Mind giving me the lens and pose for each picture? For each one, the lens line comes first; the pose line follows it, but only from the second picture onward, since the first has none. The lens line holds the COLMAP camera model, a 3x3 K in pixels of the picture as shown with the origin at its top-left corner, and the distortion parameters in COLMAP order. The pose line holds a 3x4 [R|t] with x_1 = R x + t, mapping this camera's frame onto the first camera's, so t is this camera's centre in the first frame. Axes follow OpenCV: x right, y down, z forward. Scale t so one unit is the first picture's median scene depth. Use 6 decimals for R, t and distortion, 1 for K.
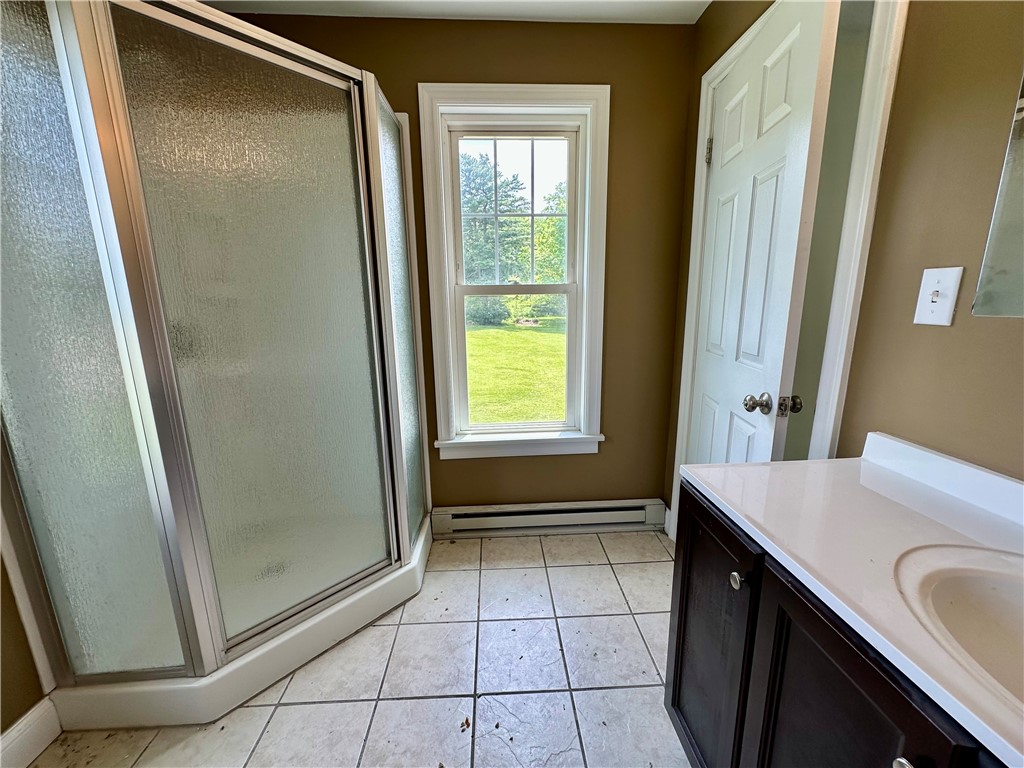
lens RADIAL K [[408.2, 0, 512.0], [0, 408.2, 384.0], [0, 0, 1]] dist [-0.001254, 0.000112]
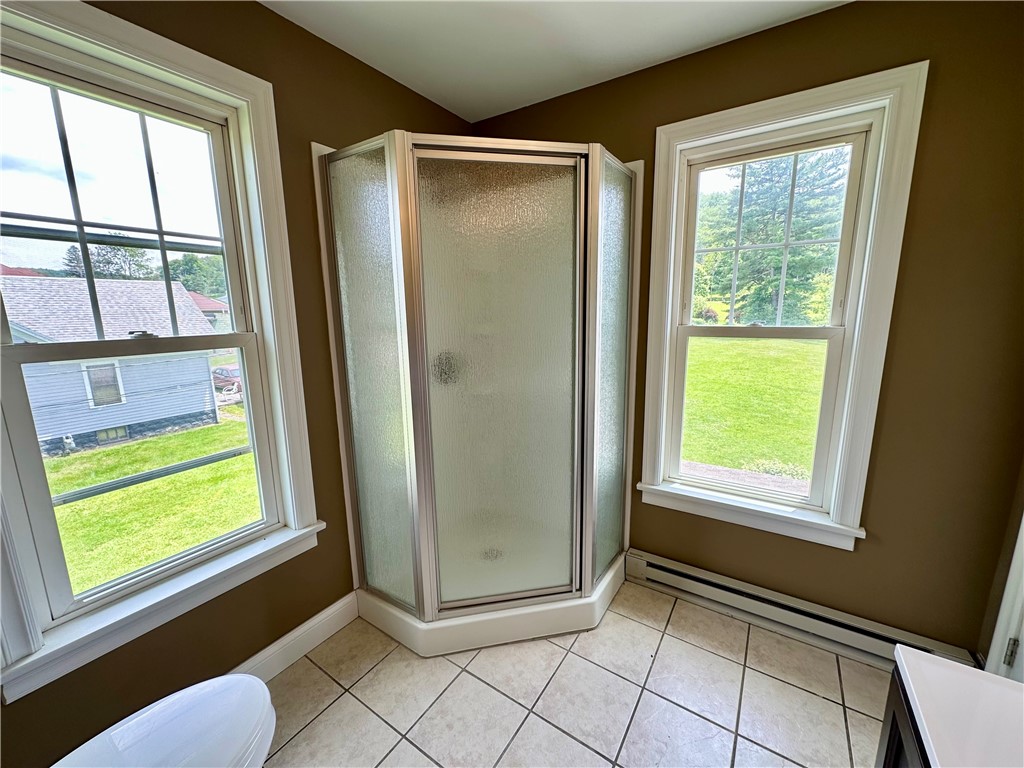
lens RADIAL K [[408.2, 0, 512.0], [0, 408.2, 384.0], [0, 0, 1]] dist [-0.001254, 0.000112]
pose [[0.803142, 0.110866, -0.585382, 0.127751], [-0.114329, 0.992953, 0.031198, -0.101061], [0.584715, 0.041869, 0.810157, 0.015799]]
